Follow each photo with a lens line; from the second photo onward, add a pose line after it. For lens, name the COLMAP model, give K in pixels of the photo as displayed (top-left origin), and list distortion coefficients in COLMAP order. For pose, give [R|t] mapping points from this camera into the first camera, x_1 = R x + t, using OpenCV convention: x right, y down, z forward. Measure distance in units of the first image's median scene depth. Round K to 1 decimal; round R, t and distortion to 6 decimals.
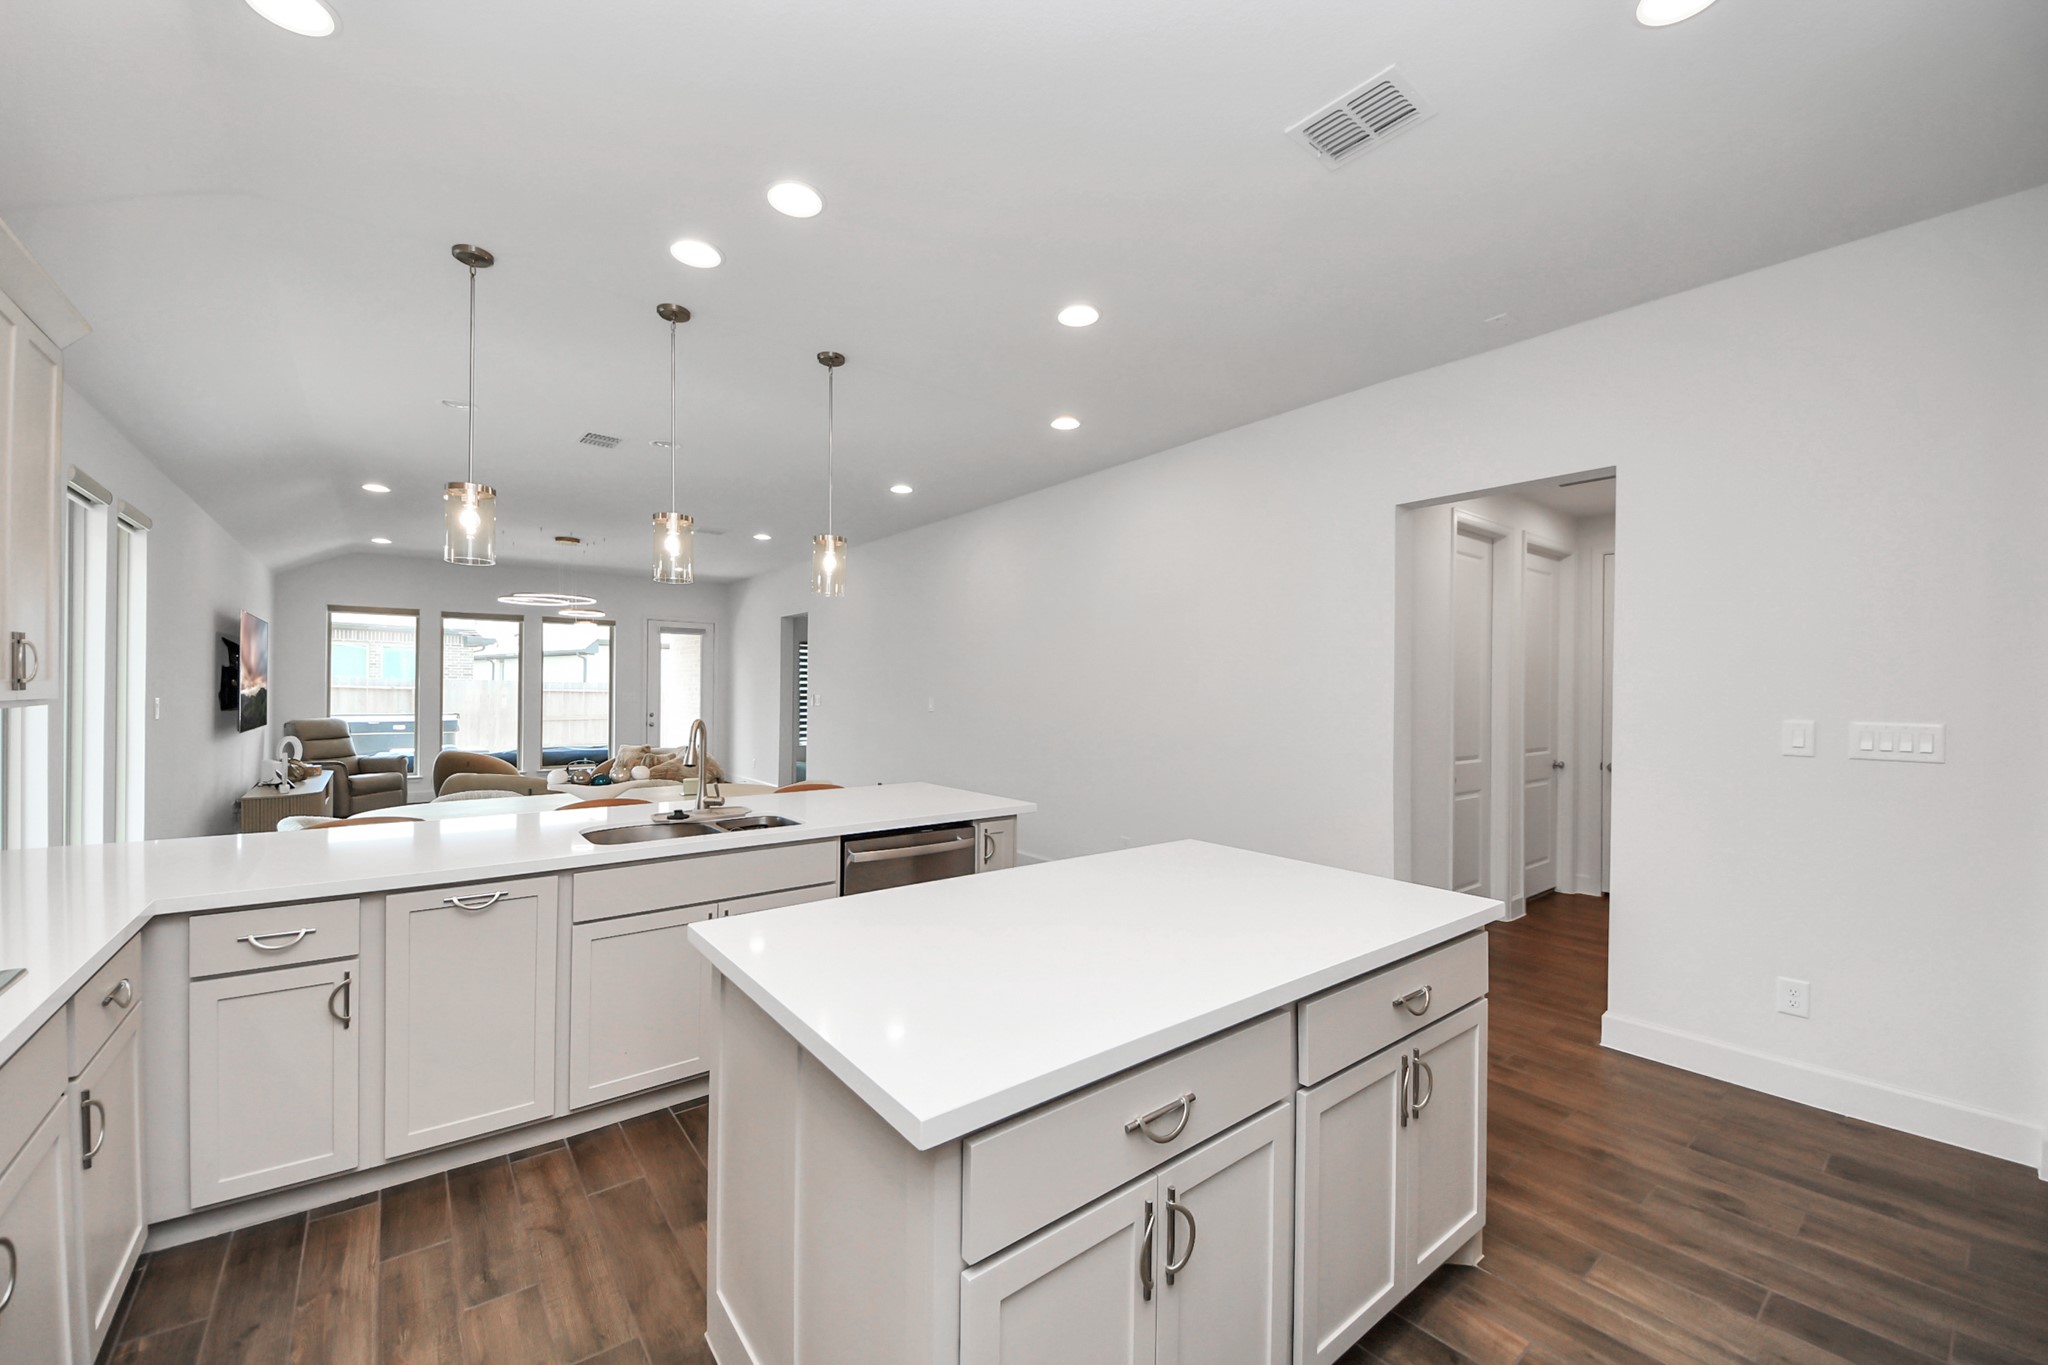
lens RADIAL K [[788.0, 0, 1024.0], [0, 788.0, 682.5], [0, 0, 1]] dist [0.014832, -0.000399]
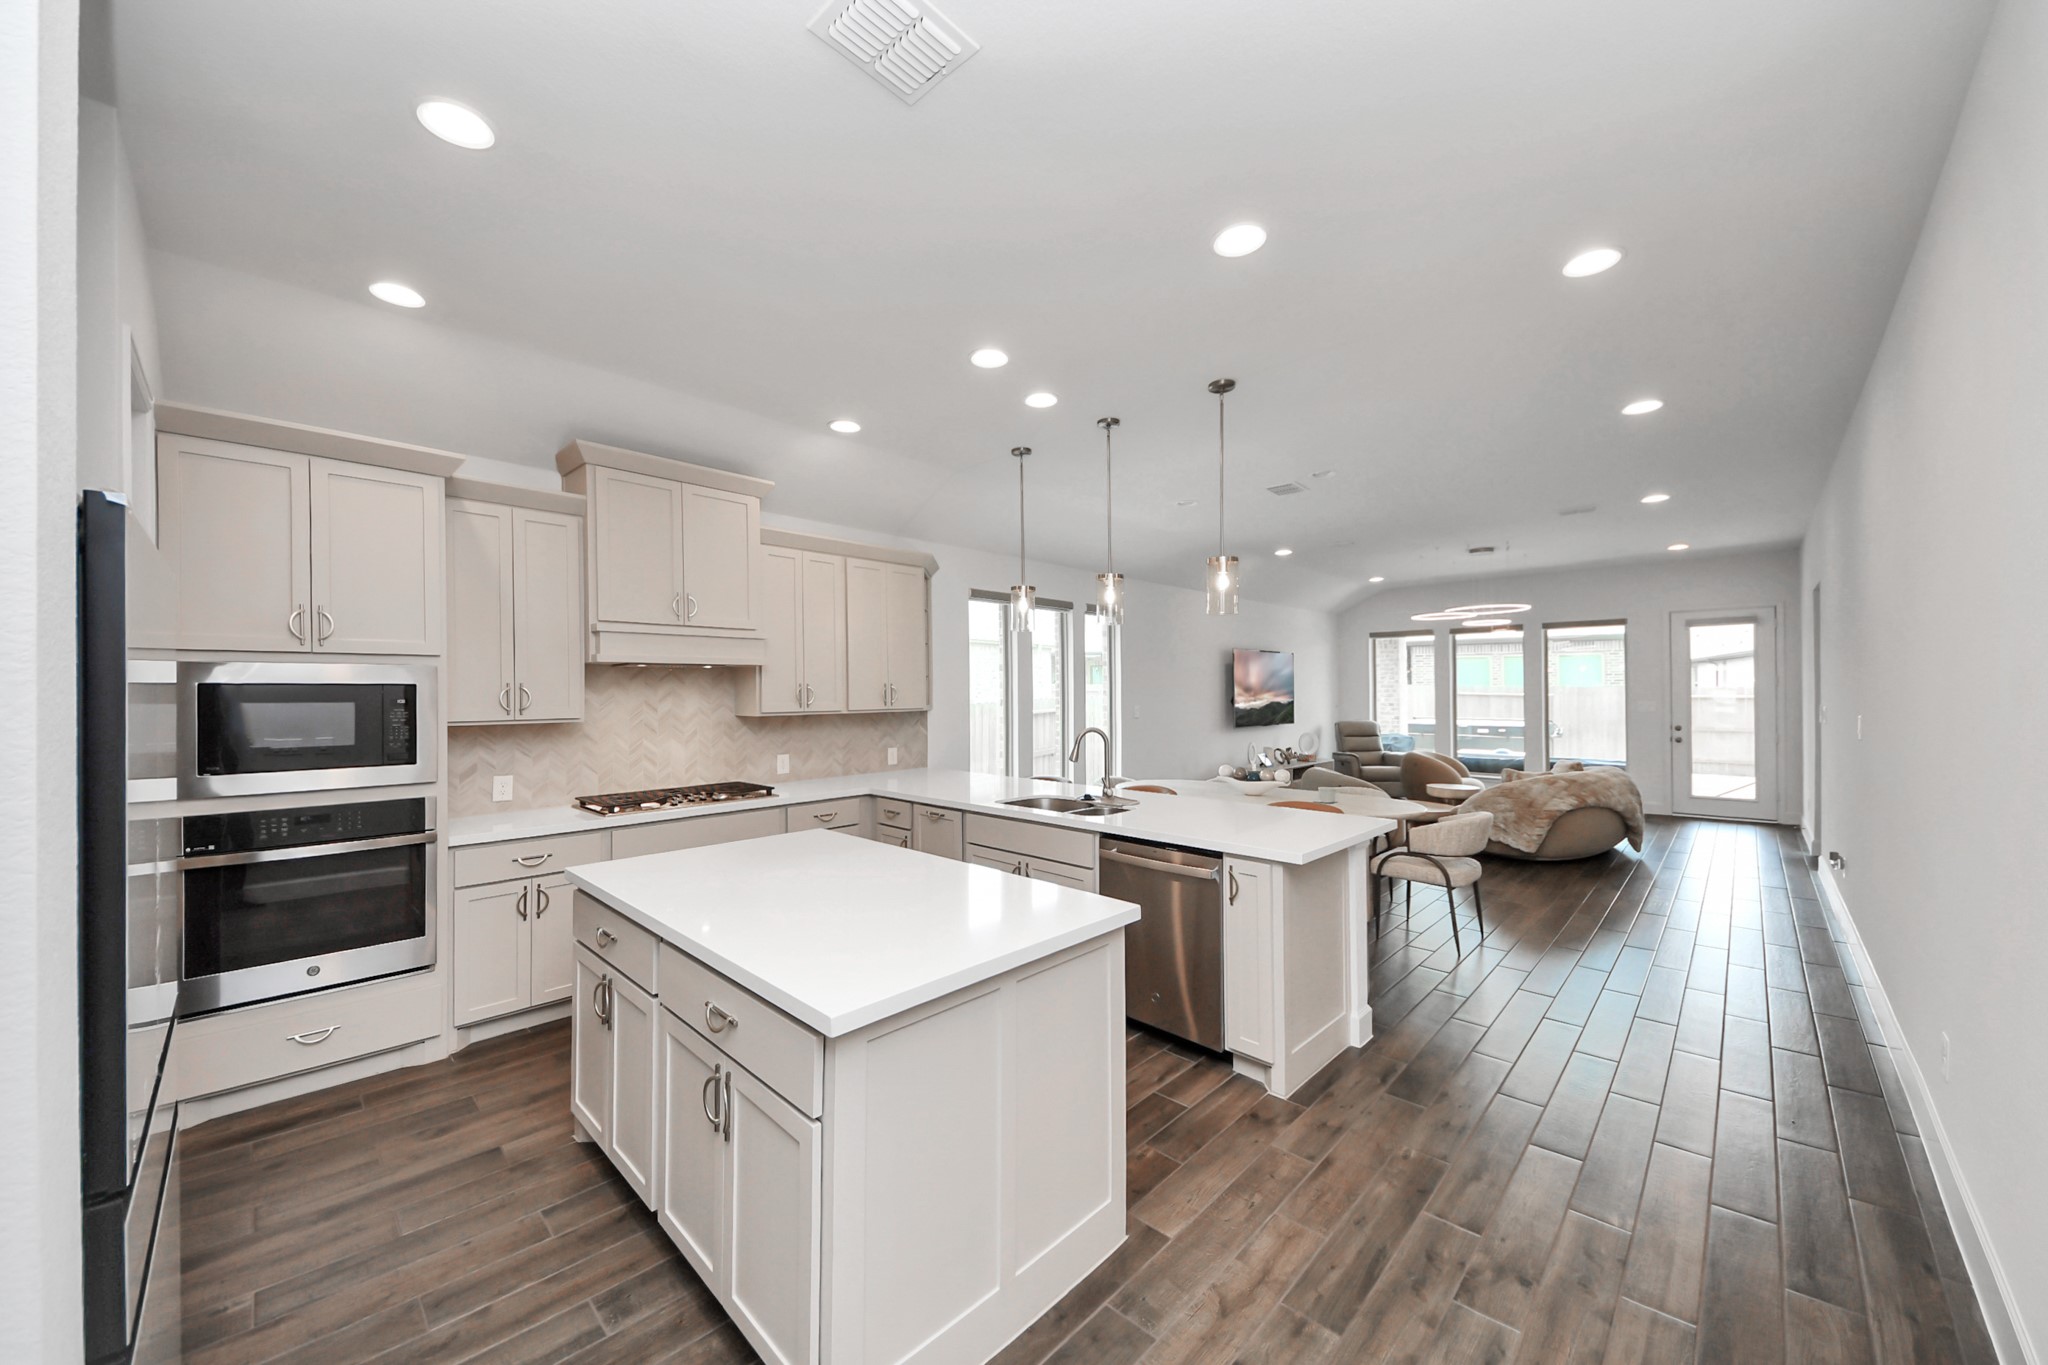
lens RADIAL K [[751.6, 0, 997.8], [0, 751.6, 684.8], [0, 0, 1]] dist [0.056598, -0.000153]
pose [[0.115100, -0.015057, -0.993240, 0.340263], [0.013598, 0.999815, -0.013581, -0.003993], [0.993261, -0.011943, 0.115283, 0.285189]]
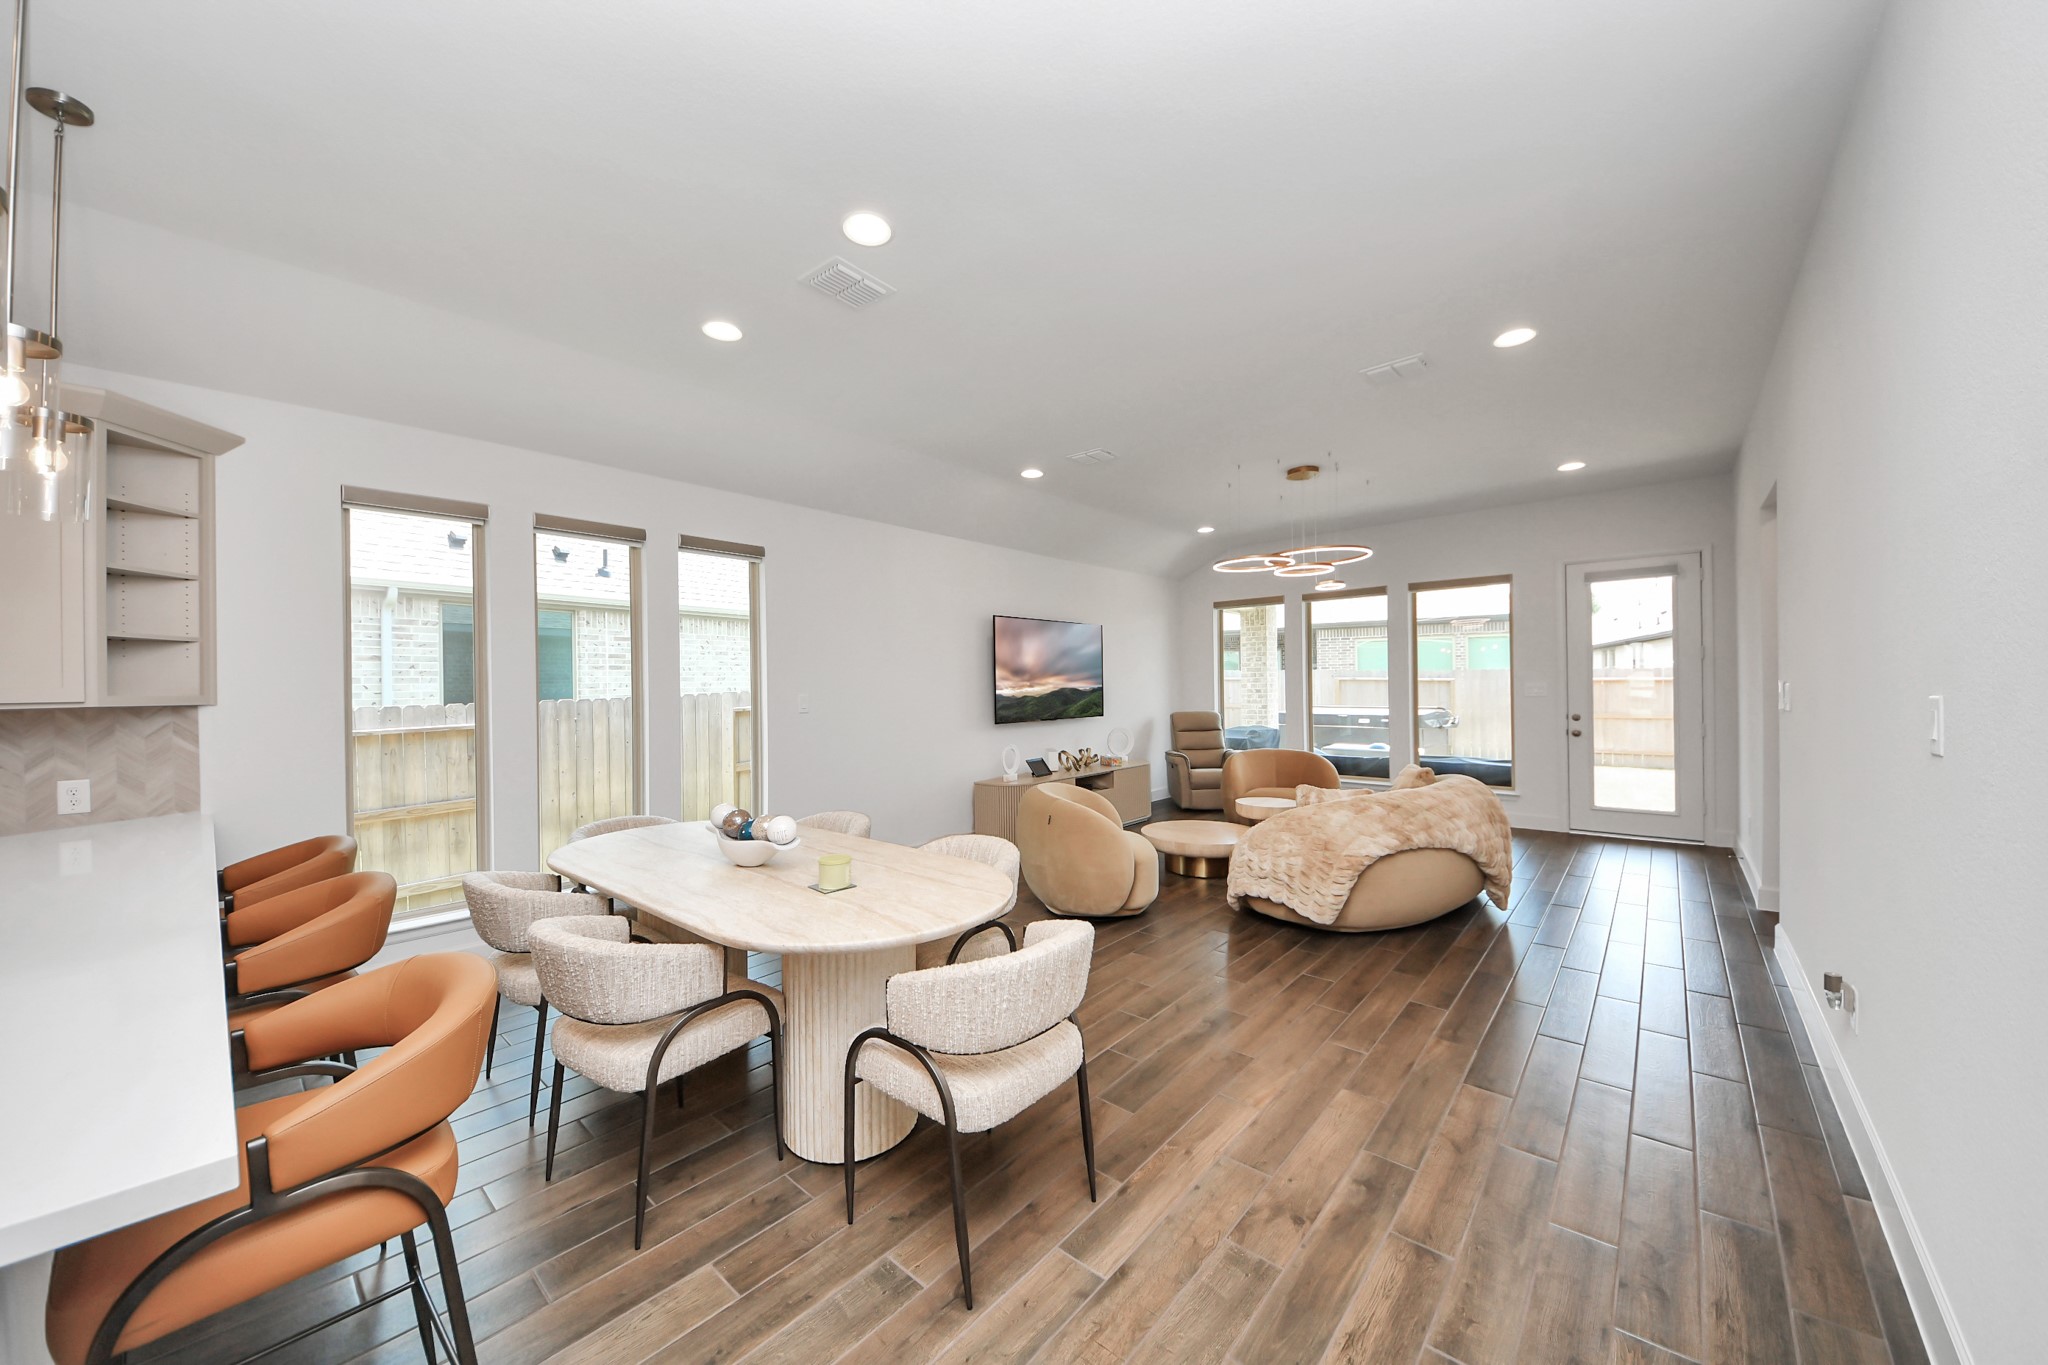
lens RADIAL K [[722.1, 0, 974.1], [0, 722.1, 682.5], [0, 0, 1]] dist [0.042647, -0.000003]
pose [[0.127223, -0.011542, -0.991807, 0.040574], [0.022530, 0.999708, -0.008744, 0.010970], [0.991618, -0.021233, 0.127446, 0.646228]]
